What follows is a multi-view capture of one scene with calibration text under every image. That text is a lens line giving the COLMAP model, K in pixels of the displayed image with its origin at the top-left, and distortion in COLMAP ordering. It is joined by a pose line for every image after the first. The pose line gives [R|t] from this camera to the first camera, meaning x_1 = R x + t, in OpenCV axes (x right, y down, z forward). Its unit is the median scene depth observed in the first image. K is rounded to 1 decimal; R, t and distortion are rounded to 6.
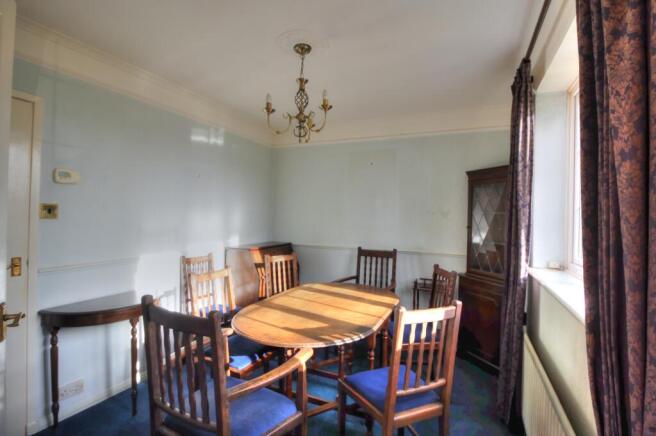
lens RADIAL K [[295.8, 0, 337.1], [0, 295.8, 206.5], [0, 0, 1]] dist [-0.000932, -0.011669]
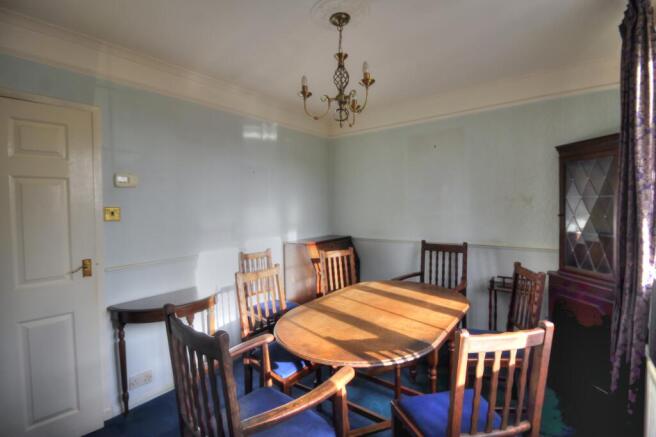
lens RADIAL K [[295.8, 0, 337.1], [0, 295.8, 207.0], [0, 0, 1]] dist [-0.000932, -0.011669]
pose [[0.973165, -0.035742, -0.227316, 0.053743], [0.043559, 0.998616, 0.029462, -0.005230], [0.225949, -0.038573, 0.973375, 0.127721]]
